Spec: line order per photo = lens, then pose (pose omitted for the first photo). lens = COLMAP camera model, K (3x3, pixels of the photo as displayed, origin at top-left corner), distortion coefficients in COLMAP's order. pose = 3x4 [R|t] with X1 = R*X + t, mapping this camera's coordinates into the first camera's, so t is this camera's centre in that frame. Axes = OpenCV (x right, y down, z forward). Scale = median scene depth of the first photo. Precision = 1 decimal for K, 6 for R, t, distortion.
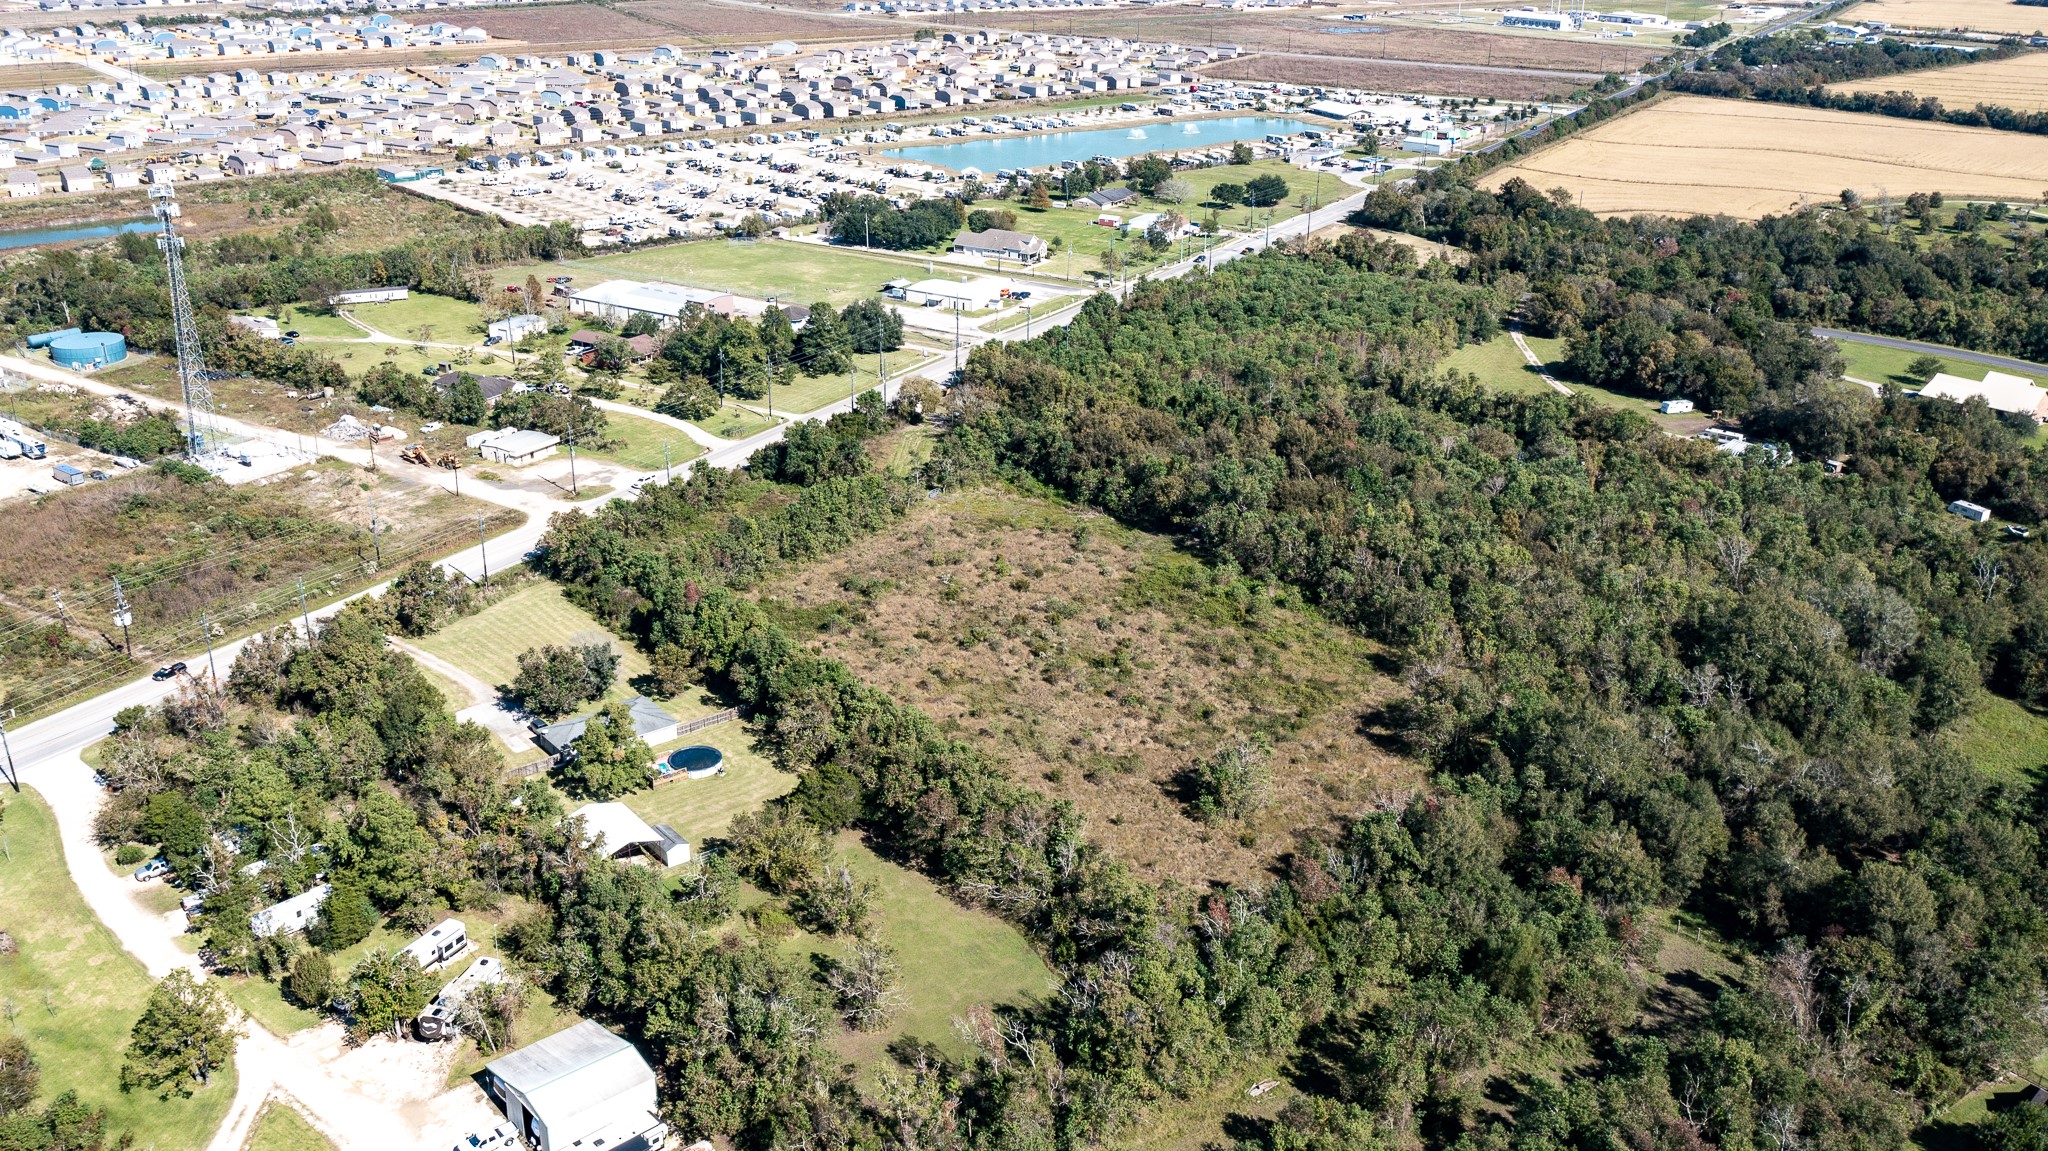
lens RADIAL K [[1684.4, 0, 1024.0], [0, 1684.4, 575.5], [0, 0, 1]] dist [-0.007538, -0.004314]
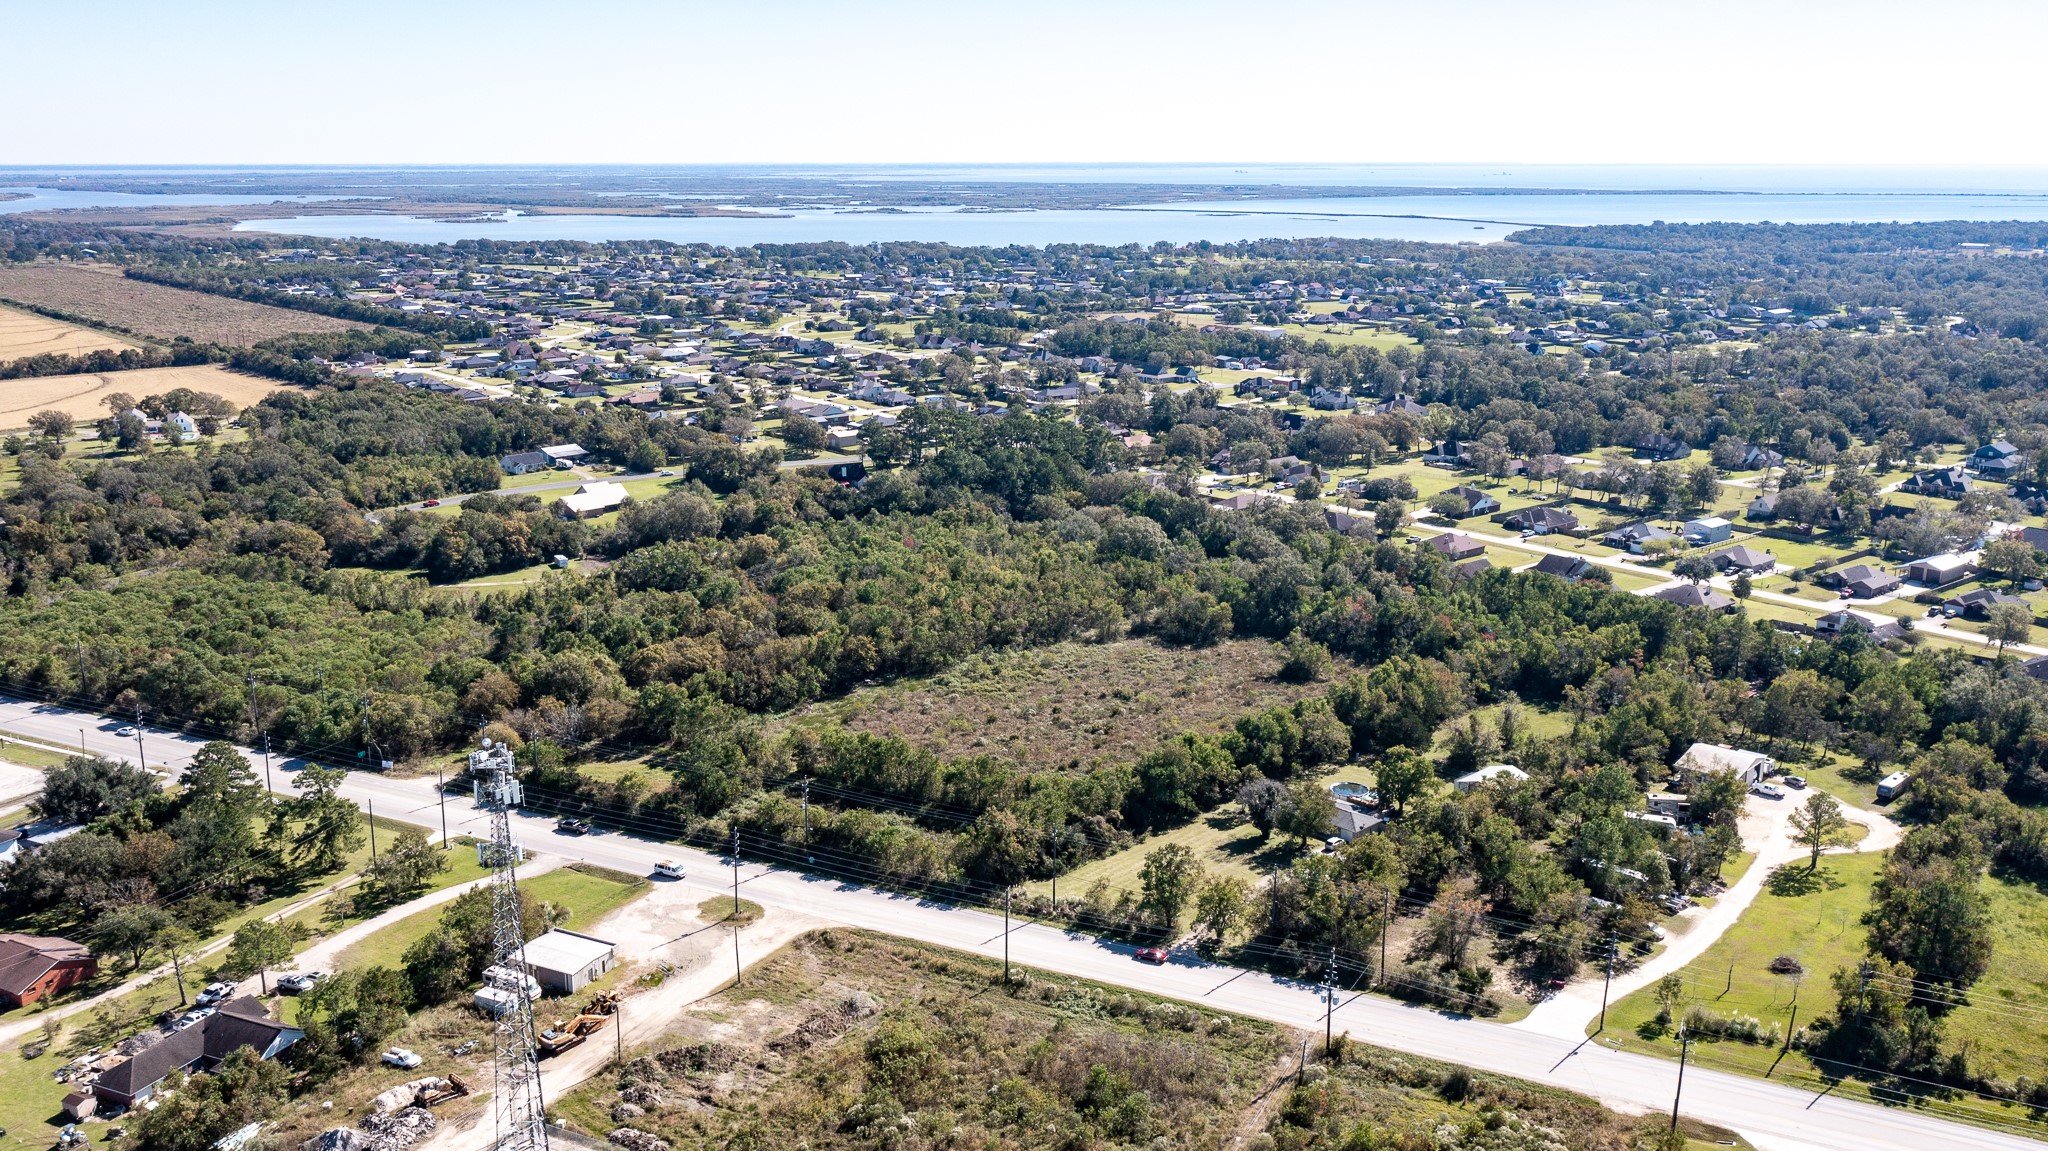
lens RADIAL K [[1684.4, 0, 1024.0], [0, 1684.4, 575.5], [0, 0, 1]] dist [-0.007538, -0.004314]
pose [[-0.091463, -0.249503, 0.964045, -0.562744], [0.383467, 0.884621, 0.265329, -0.194357], [-0.919014, 0.393947, 0.014766, 0.455937]]
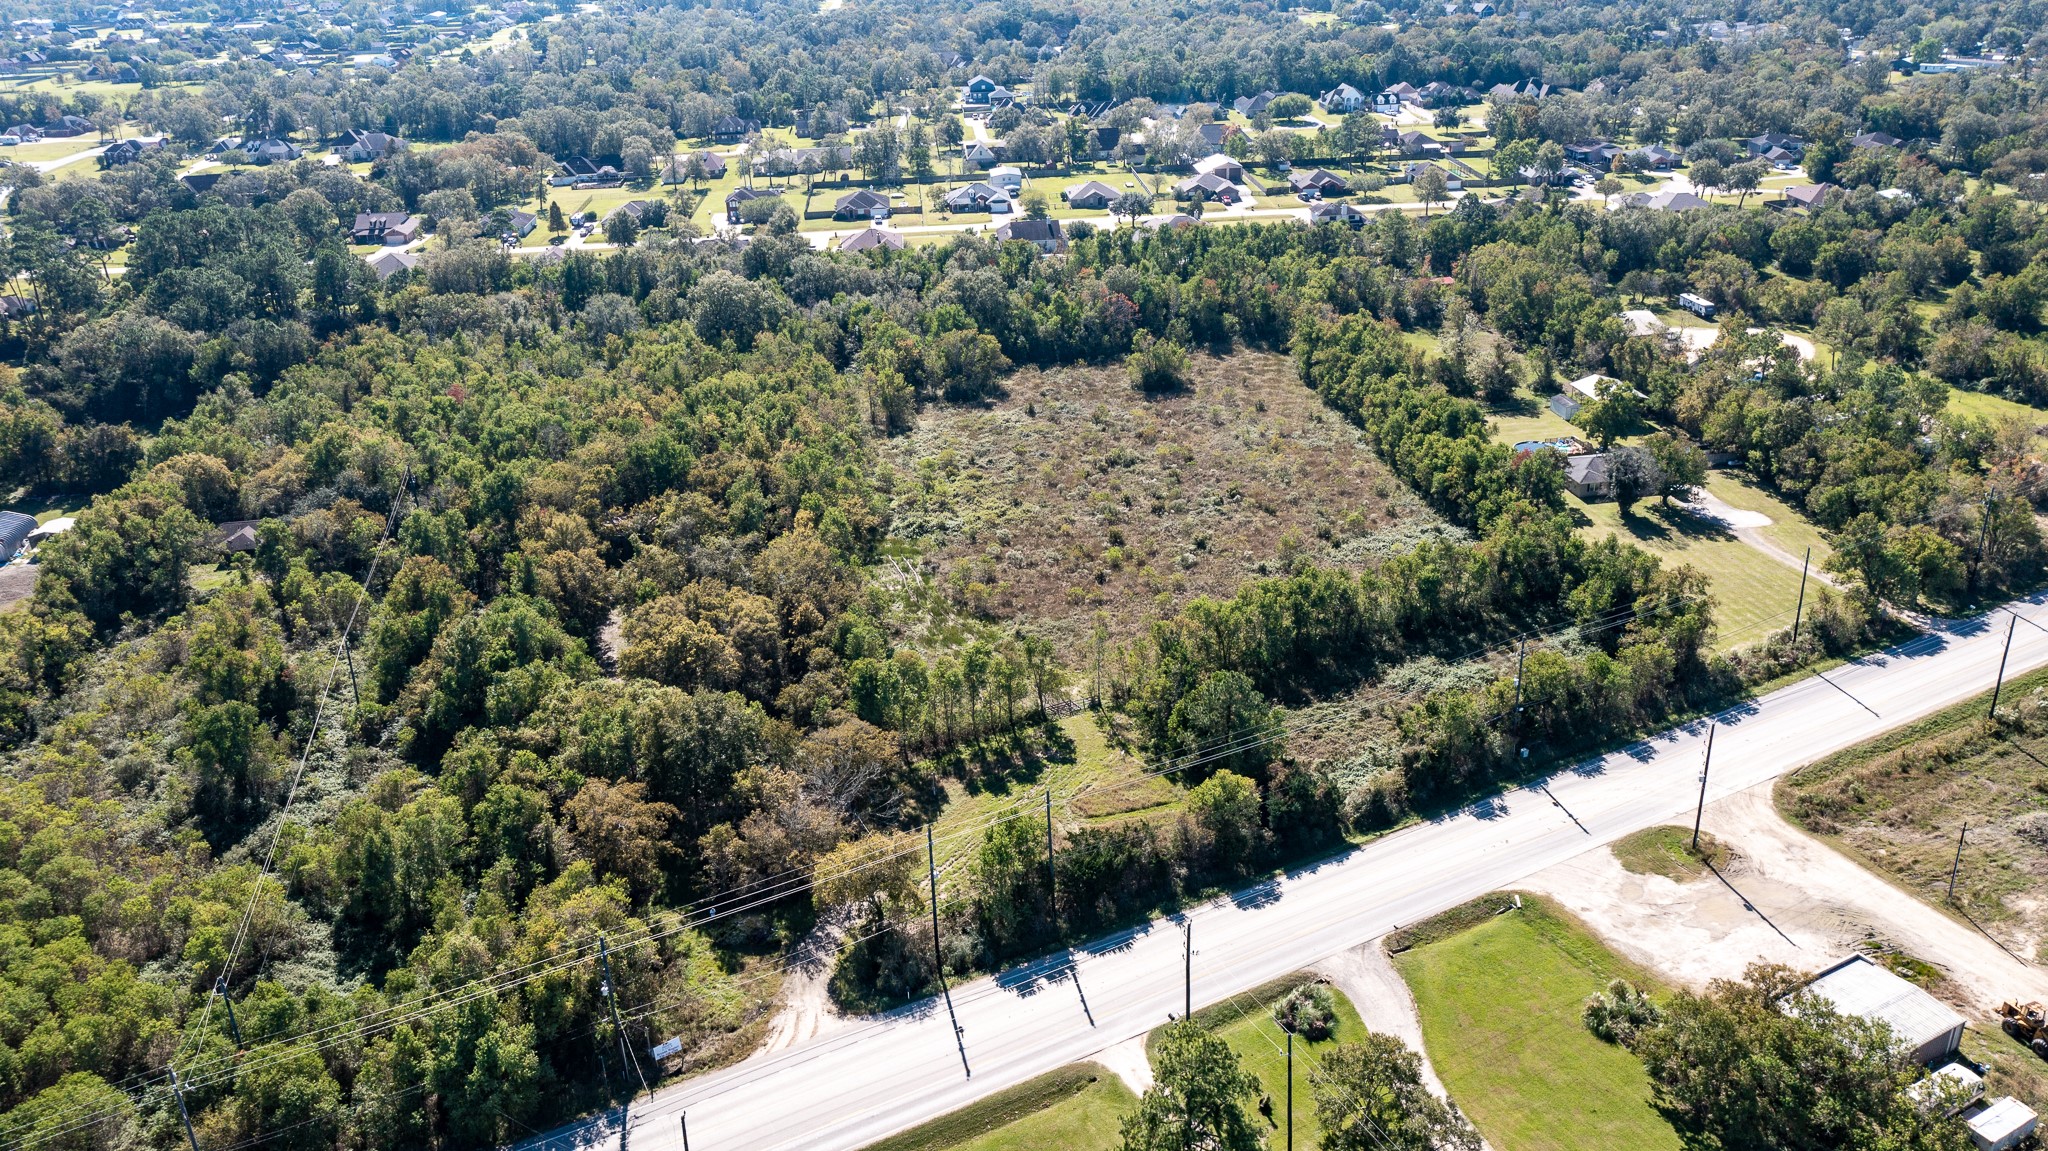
lens RADIAL K [[1630.6, 0, 1022.9], [0, 1630.6, 549.2], [0, 0, 1]] dist [-0.009524, -0.002498]
pose [[-0.867802, -0.177502, 0.464126, -0.168733], [0.213973, 0.709510, 0.671425, -0.271847], [-0.448481, 0.681974, -0.577734, 0.743534]]
